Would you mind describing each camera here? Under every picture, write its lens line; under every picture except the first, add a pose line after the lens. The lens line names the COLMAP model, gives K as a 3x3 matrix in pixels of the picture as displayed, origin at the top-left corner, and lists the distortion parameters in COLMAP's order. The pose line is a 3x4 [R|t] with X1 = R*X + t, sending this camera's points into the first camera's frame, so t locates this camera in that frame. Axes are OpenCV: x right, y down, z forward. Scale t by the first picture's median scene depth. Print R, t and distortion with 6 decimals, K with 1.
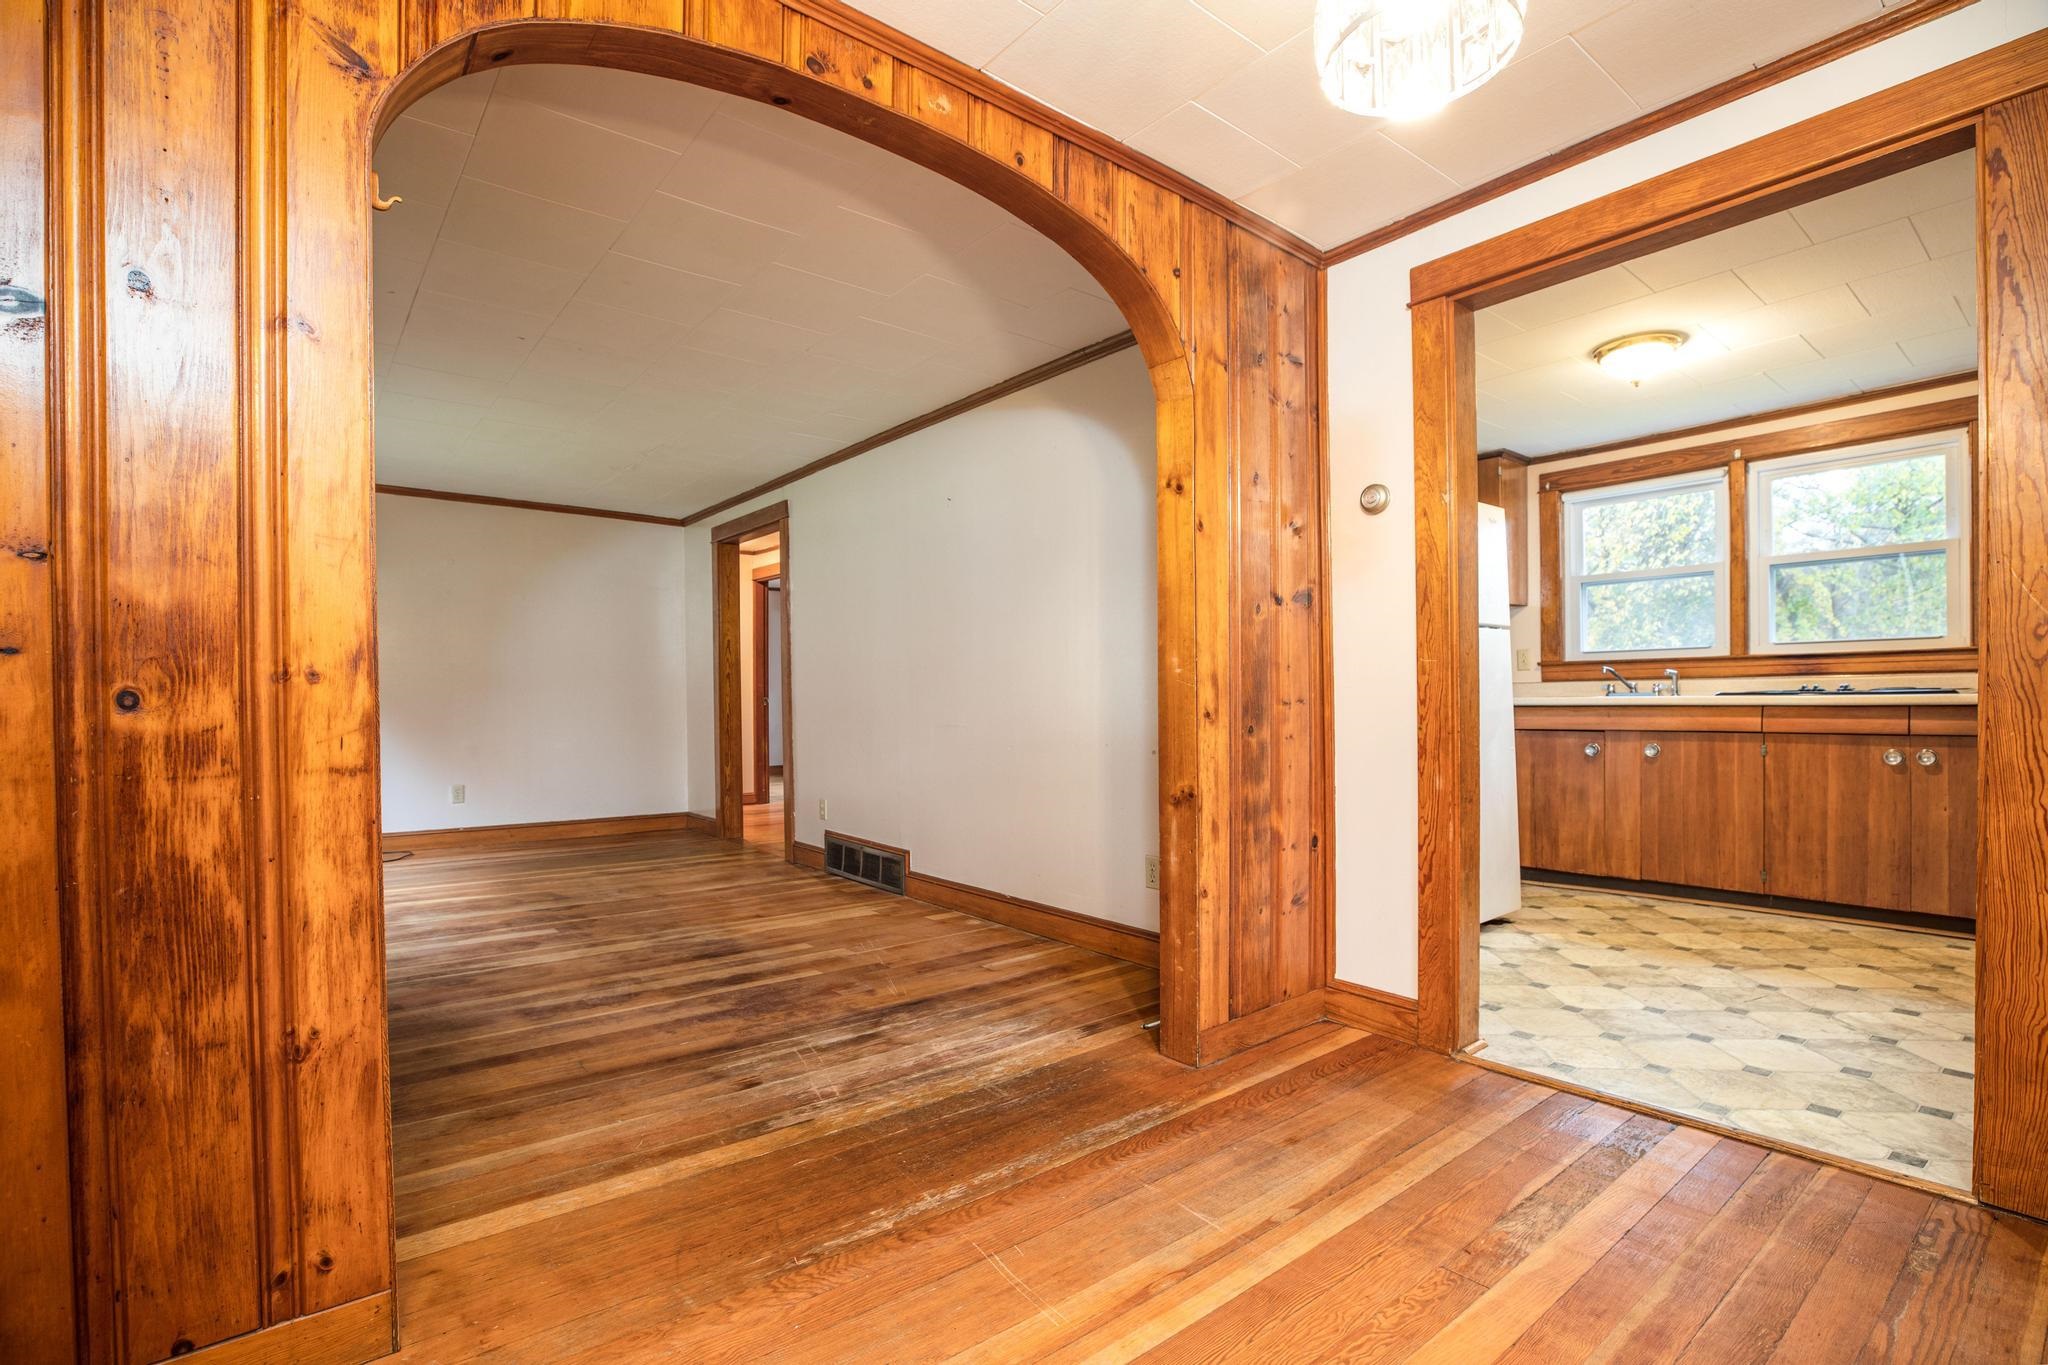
lens RADIAL K [[950.1, 0, 1012.4], [0, 950.1, 700.4], [0, 0, 1]] dist [-0.050610, 0.015163]
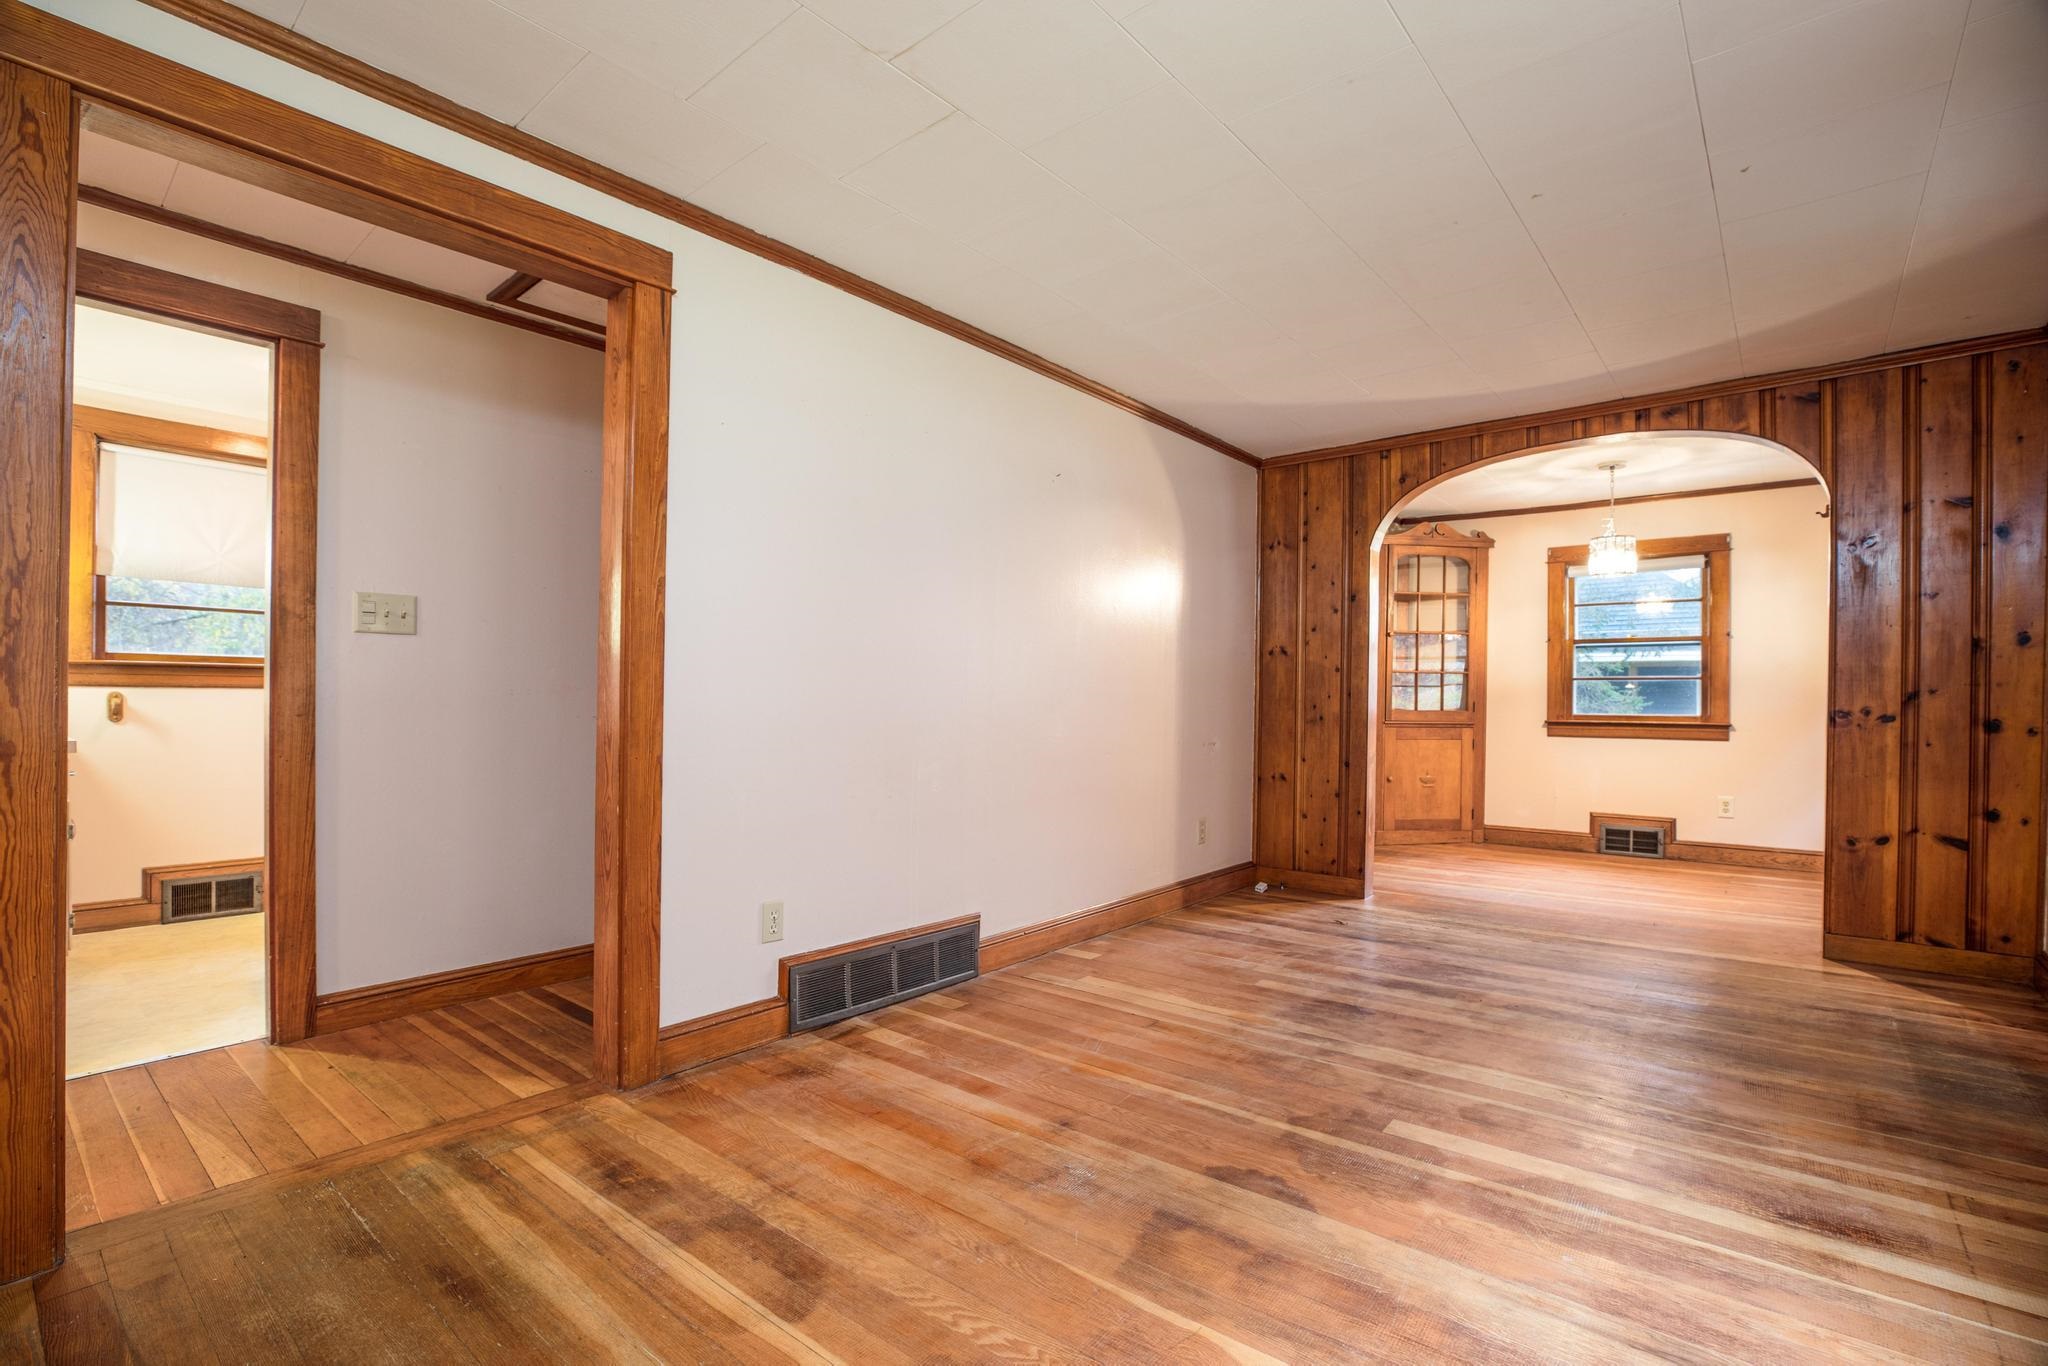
lens RADIAL K [[940.3, 0, 1011.3], [0, 940.3, 694.0], [0, 0, 1]] dist [-0.046509, 0.014252]
pose [[-0.185378, 0.008587, 0.982630, -1.142402], [0.000623, 0.999963, -0.008621, -0.005735], [-0.982667, -0.000986, -0.185376, 1.532176]]
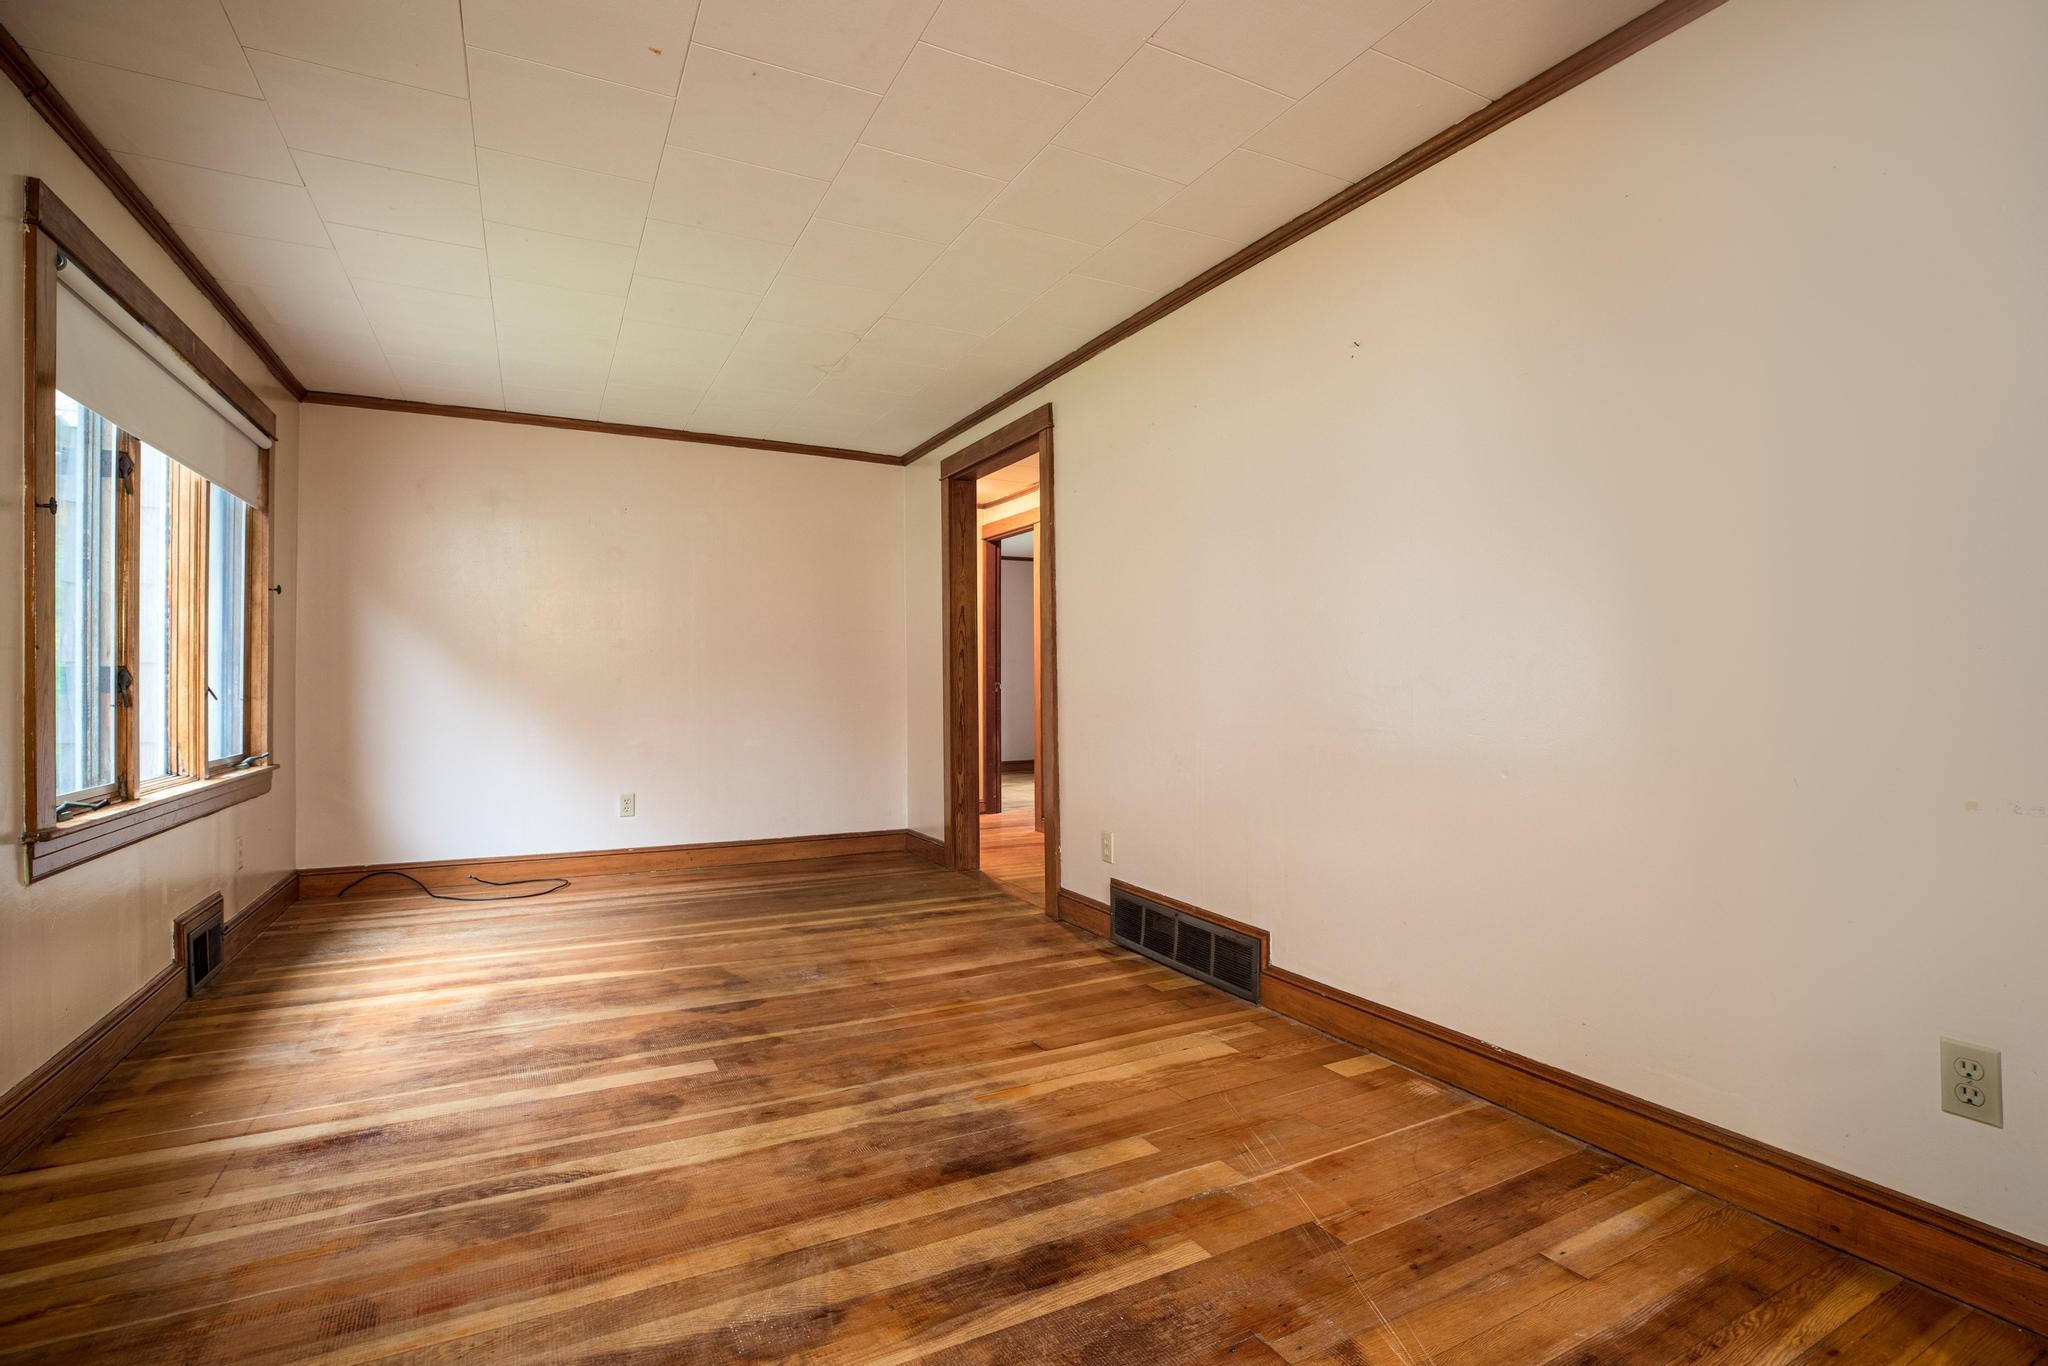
lens RADIAL K [[958.6, 0, 1028.5], [0, 958.6, 659.1], [0, 0, 1]] dist [-0.050073, 0.014767]
pose [[0.981632, -0.004624, -0.190729, -0.196552], [-0.000729, 0.999608, -0.027984, -0.000551], [0.190783, 0.027609, 0.981244, 0.499490]]
